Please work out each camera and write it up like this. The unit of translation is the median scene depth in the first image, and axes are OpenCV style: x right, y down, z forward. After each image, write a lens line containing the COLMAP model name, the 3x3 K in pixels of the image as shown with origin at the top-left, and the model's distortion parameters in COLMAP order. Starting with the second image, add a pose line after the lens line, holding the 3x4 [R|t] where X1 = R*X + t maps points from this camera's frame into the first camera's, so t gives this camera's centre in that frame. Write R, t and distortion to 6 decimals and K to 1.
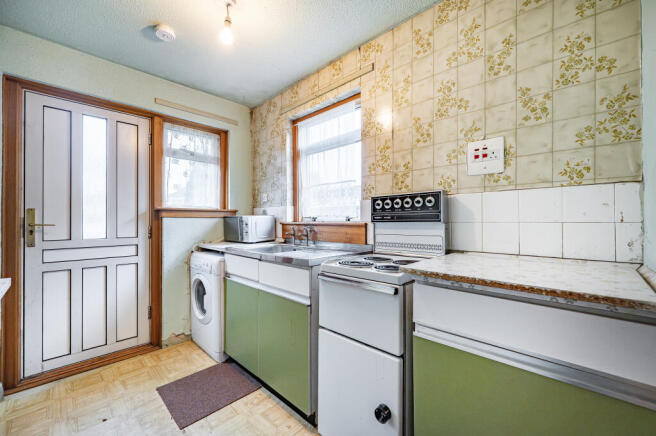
lens RADIAL K [[265.0, 0, 329.2], [0, 265.0, 223.3], [0, 0, 1]] dist [-0.002100, -0.000498]
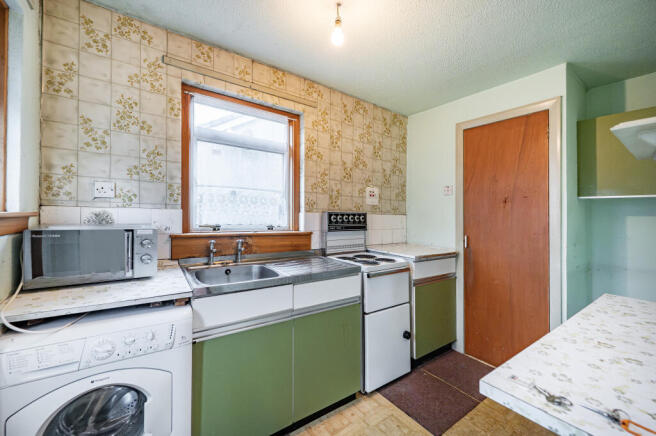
lens RADIAL K [[265.0, 0, 330.5], [0, 265.0, 216.6], [0, 0, 1]] dist [-0.002100, -0.000498]
pose [[0.173968, 0.005746, 0.984734, -1.596769], [-0.005767, 0.999972, -0.004816, -0.101131], [-0.984734, -0.004841, 0.173997, 1.101409]]
